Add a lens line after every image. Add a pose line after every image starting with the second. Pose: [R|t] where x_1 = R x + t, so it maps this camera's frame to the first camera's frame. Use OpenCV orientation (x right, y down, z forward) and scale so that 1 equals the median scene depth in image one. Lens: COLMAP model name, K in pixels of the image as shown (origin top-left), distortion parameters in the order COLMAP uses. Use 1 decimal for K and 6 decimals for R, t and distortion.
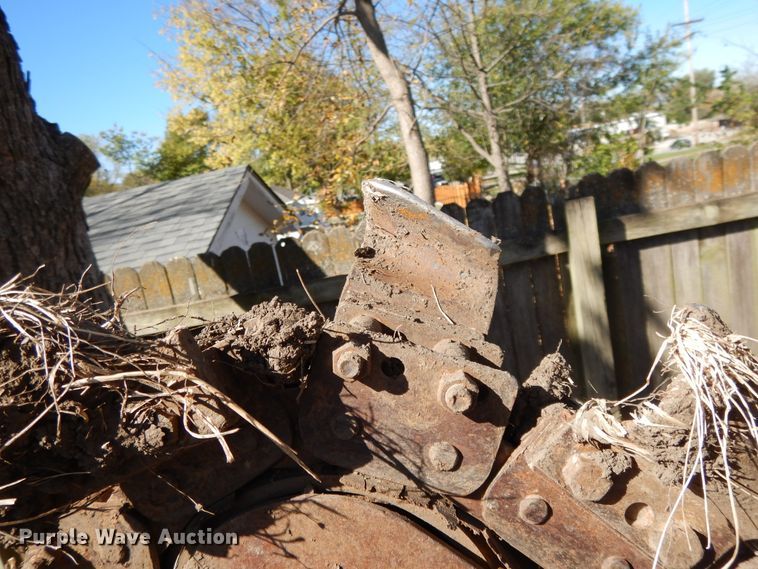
lens RADIAL K [[539.7, 0, 377.6], [0, 539.7, 284.0], [0, 0, 1]] dist [0.000120, -0.001225]
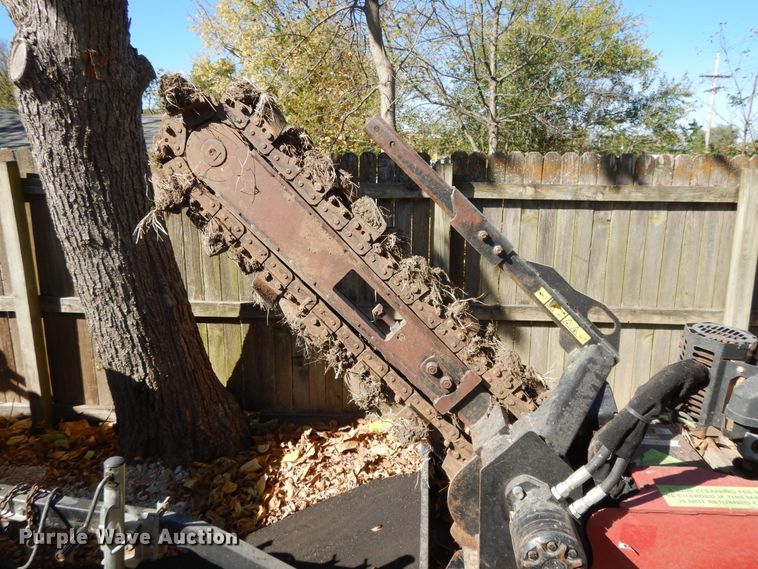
lens RADIAL K [[539.7, 0, 375.4], [0, 539.7, 281.6], [0, 0, 1]] dist [0.000120, -0.001225]
pose [[0.979600, 0.200307, 0.016181, 0.196463], [-0.200590, 0.979503, 0.018361, 0.173926], [-0.012172, -0.021233, 0.999700, -0.529890]]
